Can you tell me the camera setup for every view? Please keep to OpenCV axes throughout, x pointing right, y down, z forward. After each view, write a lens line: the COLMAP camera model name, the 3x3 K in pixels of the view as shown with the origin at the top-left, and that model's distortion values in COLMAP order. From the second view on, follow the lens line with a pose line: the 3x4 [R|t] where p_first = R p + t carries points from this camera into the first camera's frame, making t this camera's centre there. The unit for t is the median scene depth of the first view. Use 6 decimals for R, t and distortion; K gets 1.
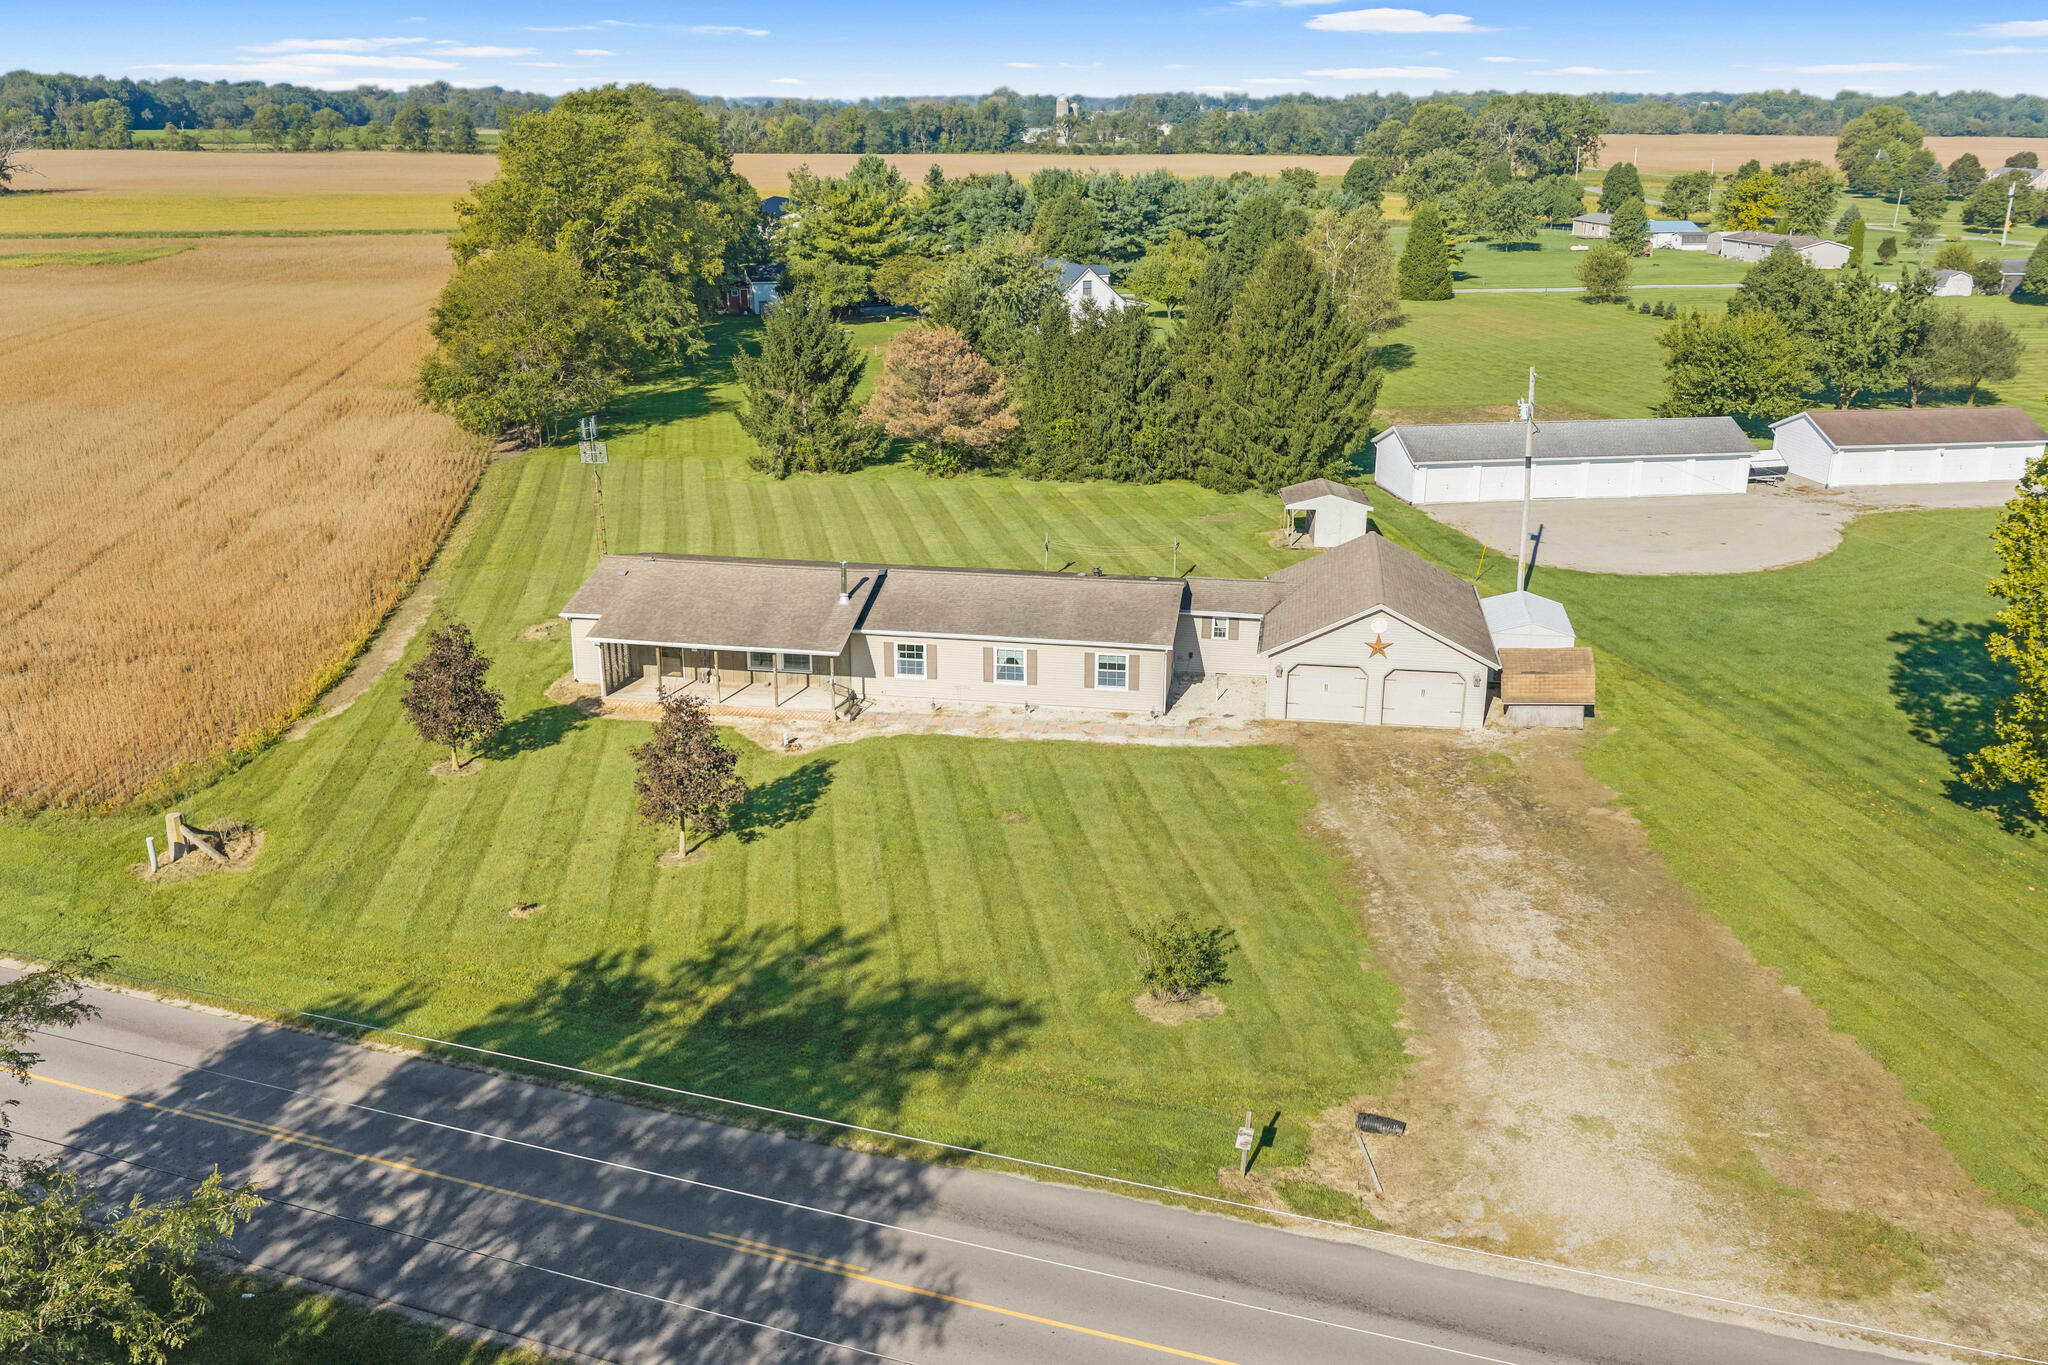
lens RADIAL K [[1694.0, 0, 1029.9], [0, 1694.0, 682.6], [0, 0, 1]] dist [0.011941, -0.018698]
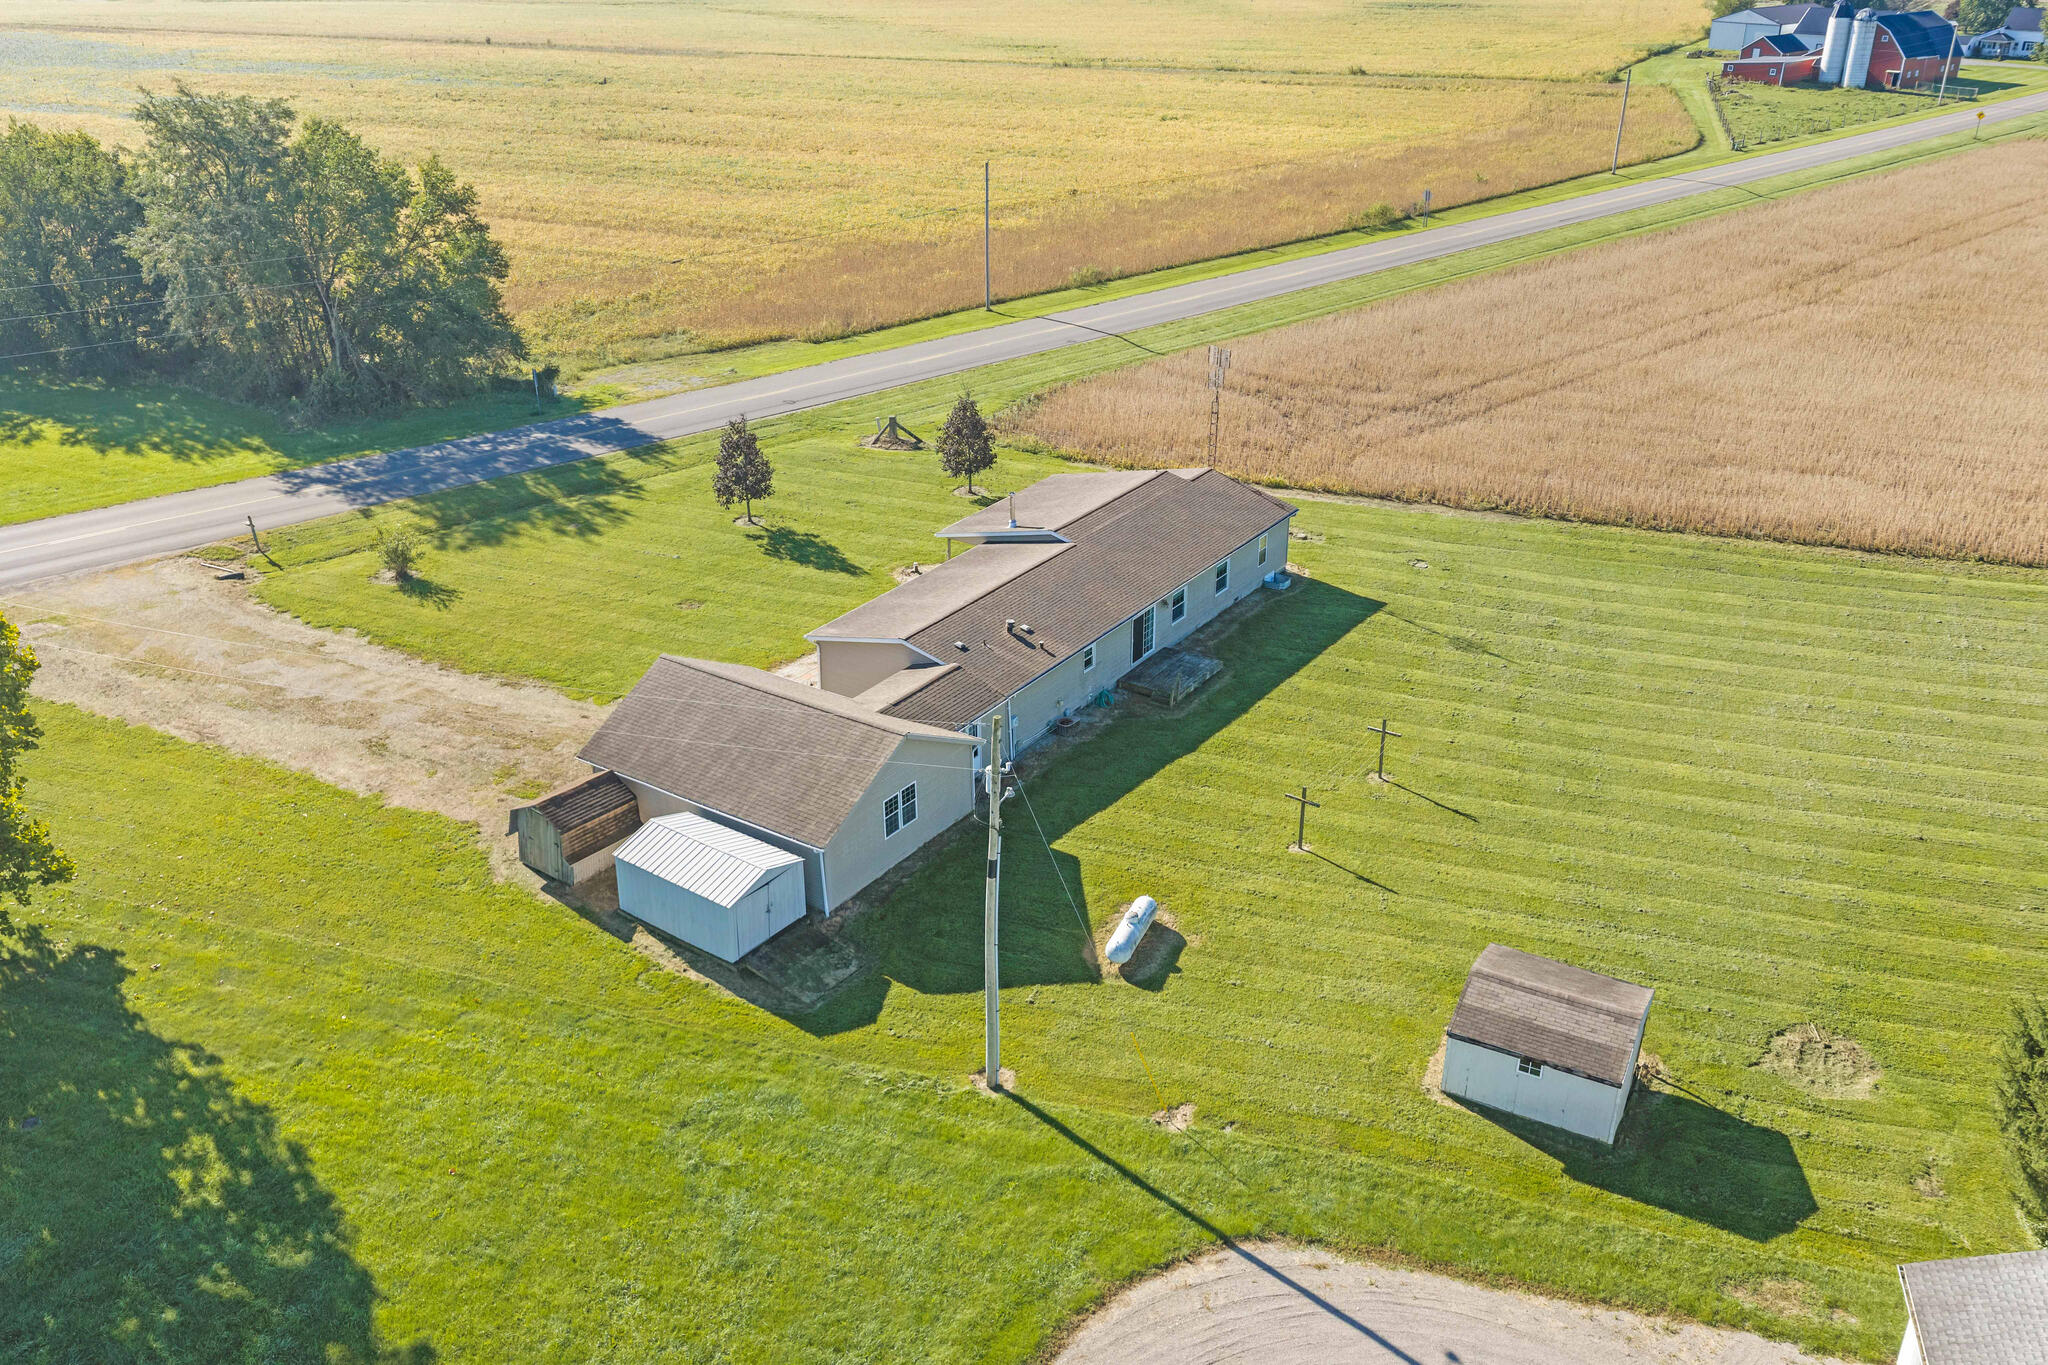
lens RADIAL K [[1694.0, 0, 1029.9], [0, 1694.0, 682.6], [0, 0, 1]] dist [0.011941, -0.018698]
pose [[-0.420362, 0.388524, -0.819967, 0.885095], [-0.294974, 0.796086, 0.528429, -0.586900], [0.858071, 0.464000, -0.220040, 1.340884]]
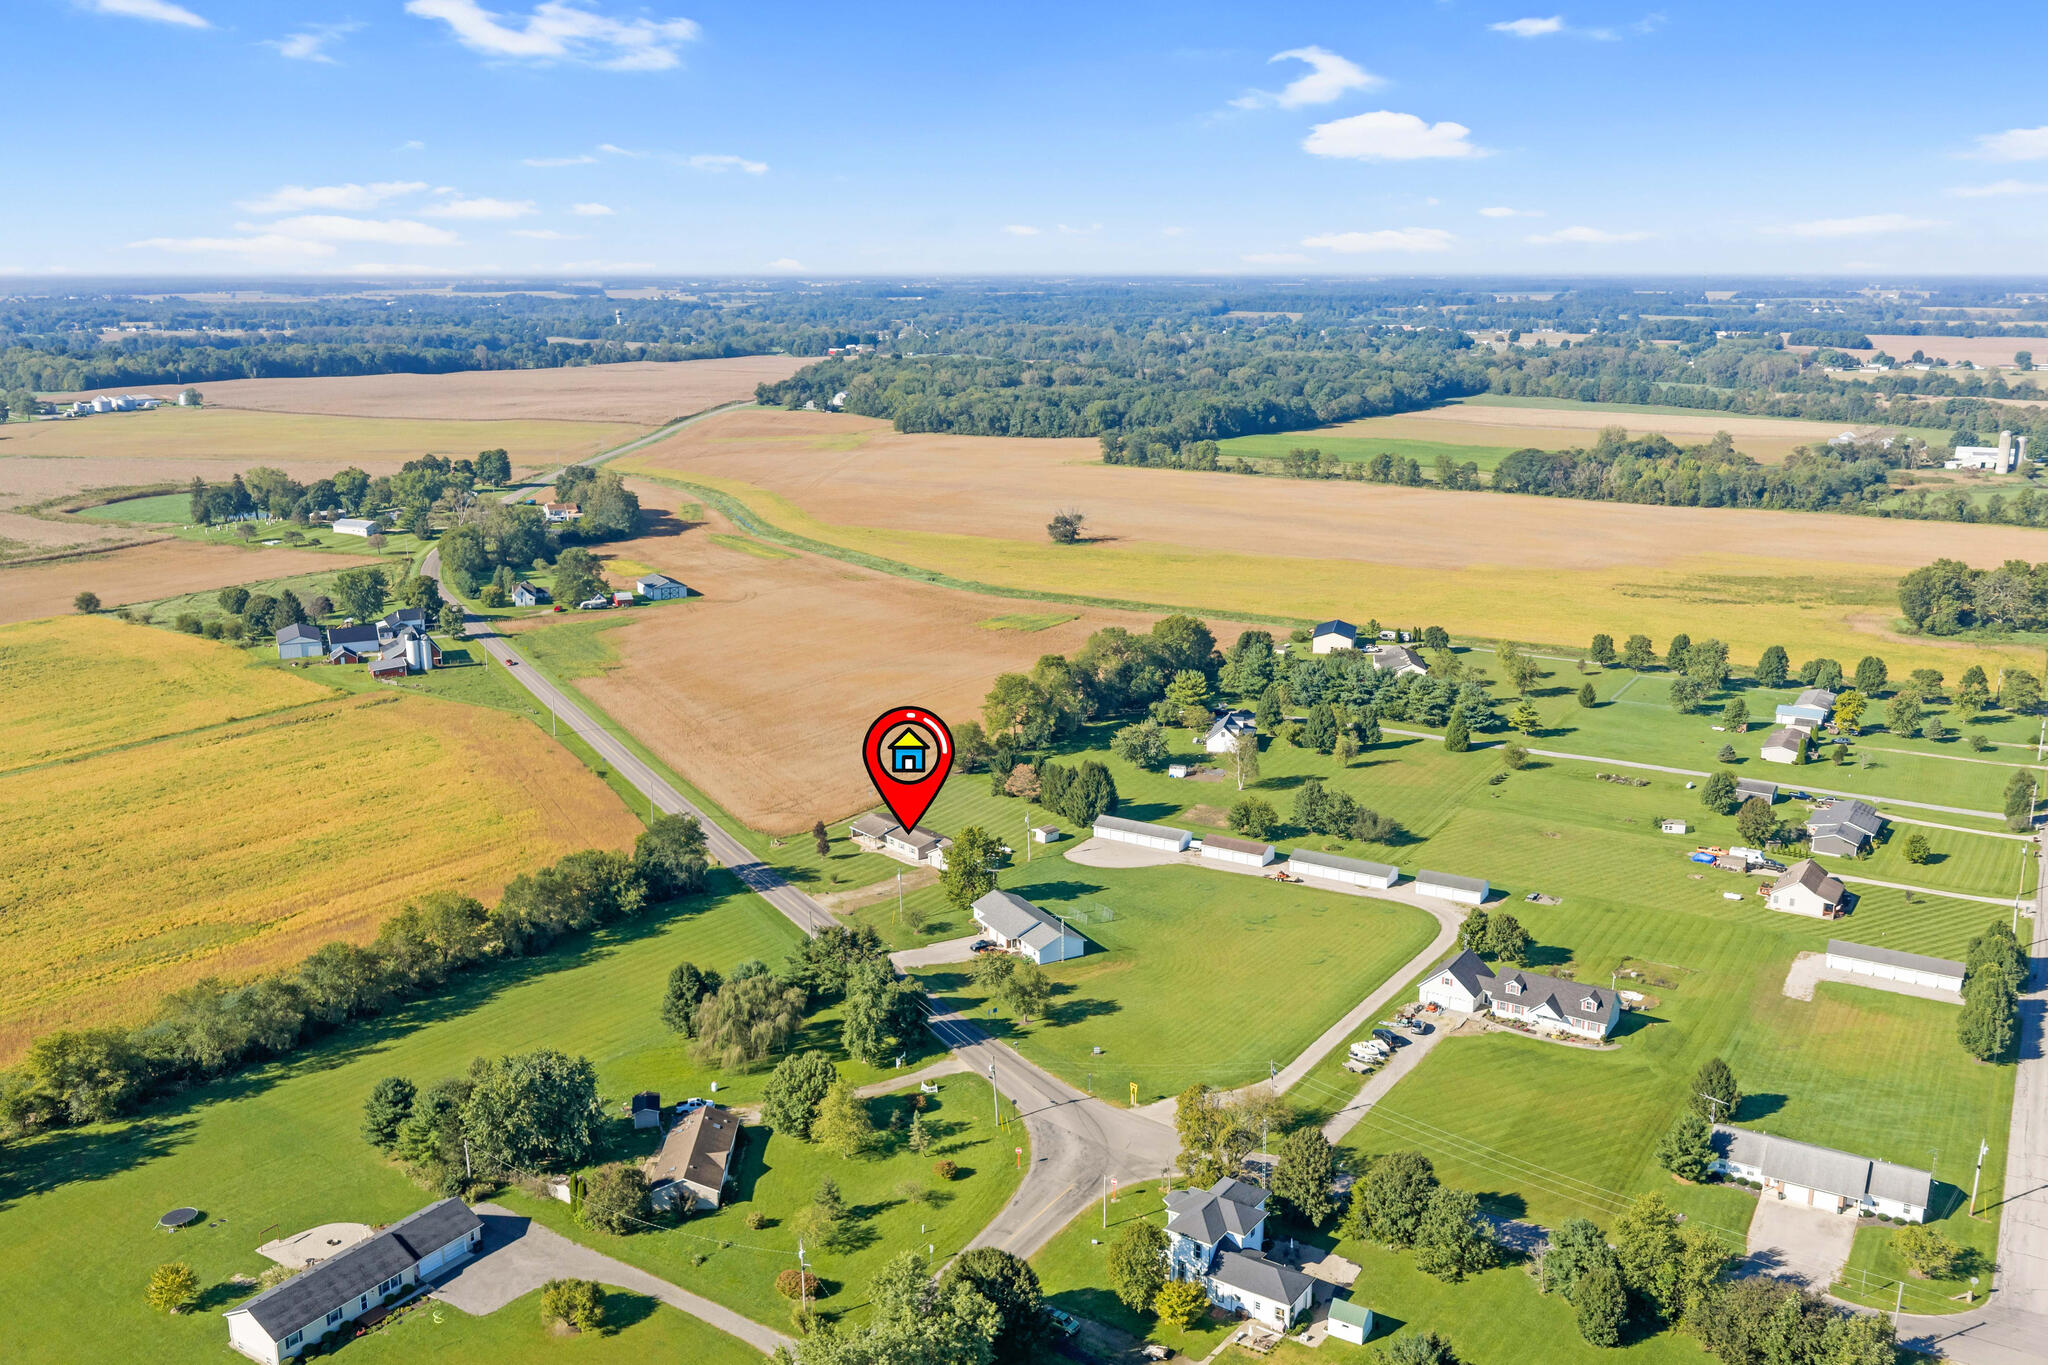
lens RADIAL K [[1716.0, 0, 1028.3], [0, 1716.0, 681.9], [0, 0, 1]] dist [0.026699, -0.046846]
pose [[0.760154, 0.147267, -0.632833, 3.942257], [-0.205958, 0.978362, -0.019720, -0.528346], [0.616236, 0.145327, 0.774037, -3.347400]]
